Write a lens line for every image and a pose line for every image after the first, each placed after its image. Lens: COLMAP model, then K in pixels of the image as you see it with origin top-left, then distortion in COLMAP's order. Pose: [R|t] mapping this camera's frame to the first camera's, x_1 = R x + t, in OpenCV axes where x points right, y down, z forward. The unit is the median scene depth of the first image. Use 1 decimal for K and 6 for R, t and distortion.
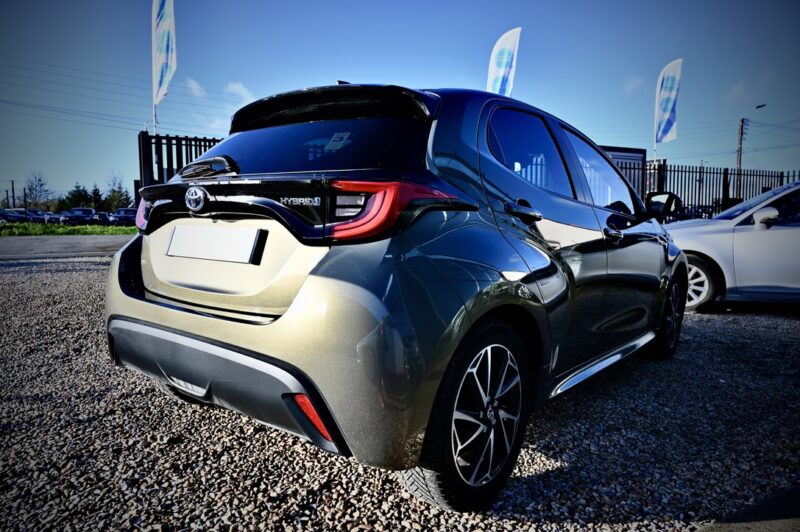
lens RADIAL K [[527.7, 0, 402.7], [0, 527.7, 264.6], [0, 0, 1]] dist [-0.012582, -0.002529]
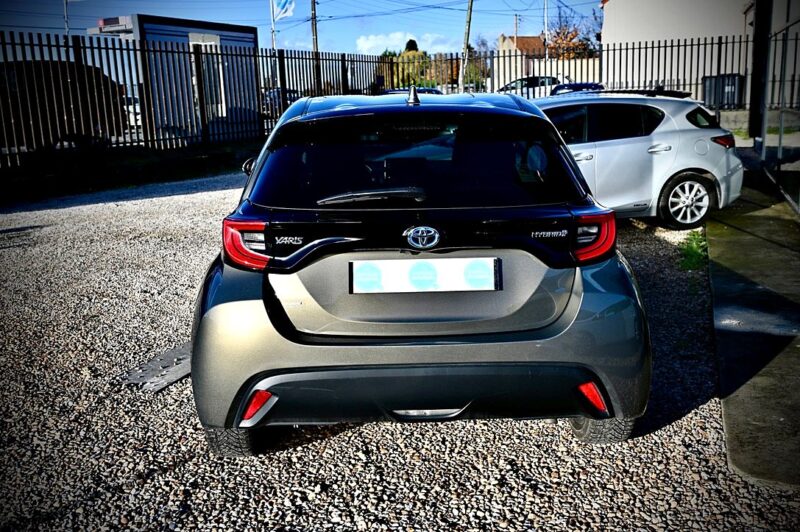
lens RADIAL K [[783.1, 0, 400.0], [0, 783.1, 266.0], [0, 0, 1]] dist [0.003221, 0.004890]
pose [[0.762384, -0.154335, 0.628451, -1.359542], [0.078874, 0.986065, 0.146474, -0.287197], [-0.642300, -0.062101, 0.763934, -0.142914]]
